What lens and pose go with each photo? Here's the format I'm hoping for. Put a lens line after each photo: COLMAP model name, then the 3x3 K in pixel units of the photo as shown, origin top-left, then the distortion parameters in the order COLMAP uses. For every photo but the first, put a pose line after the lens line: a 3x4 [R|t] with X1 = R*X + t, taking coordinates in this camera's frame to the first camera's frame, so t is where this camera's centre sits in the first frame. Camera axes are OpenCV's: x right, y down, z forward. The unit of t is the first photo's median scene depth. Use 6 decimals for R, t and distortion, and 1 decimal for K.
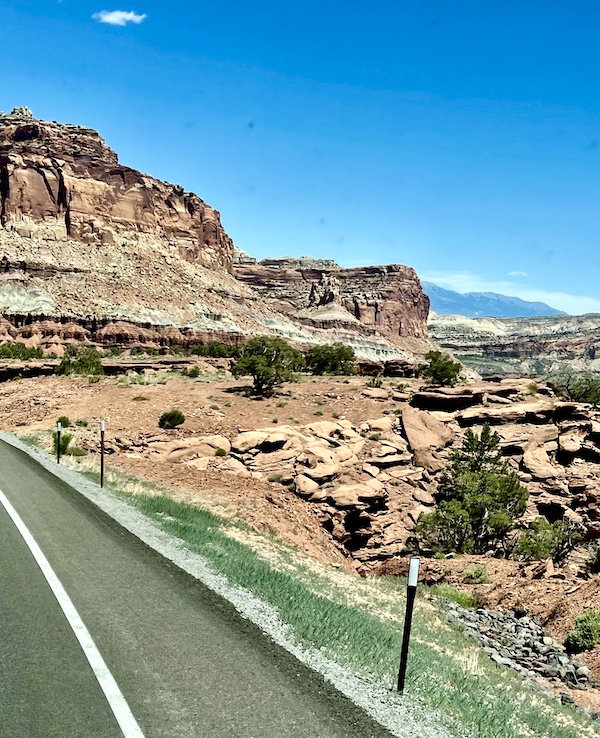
lens RADIAL K [[1136.0, 0, 300.3], [0, 1136.0, 373.3], [0, 0, 1]] dist [-0.001285, 0.000000]
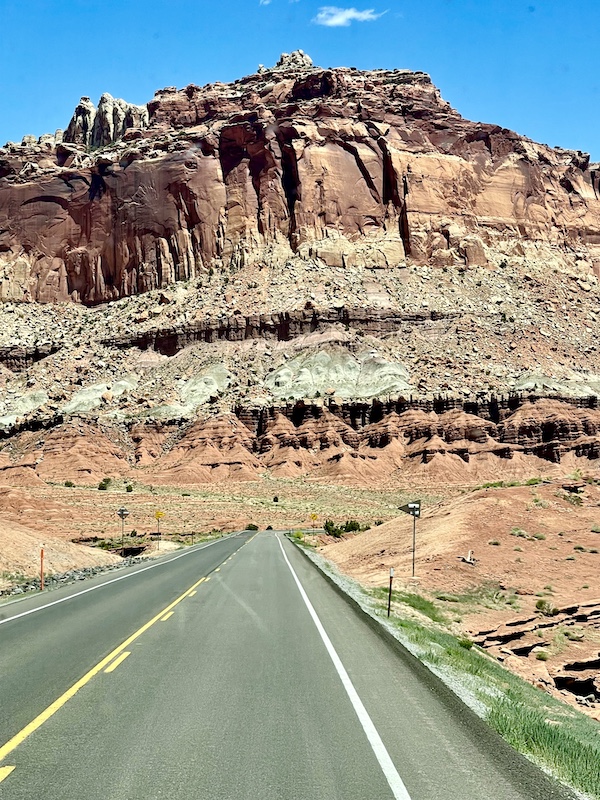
lens RADIAL K [[1647.1, 0, 300.4], [0, 1647.1, 398.6], [0, 0, 1]] dist [0.078201, 0.000000]
pose [[0.973077, -0.100477, -0.207427, -0.098845], [0.088954, 0.993966, -0.064175, -0.006638], [0.212624, 0.043995, 0.976143, 0.218784]]
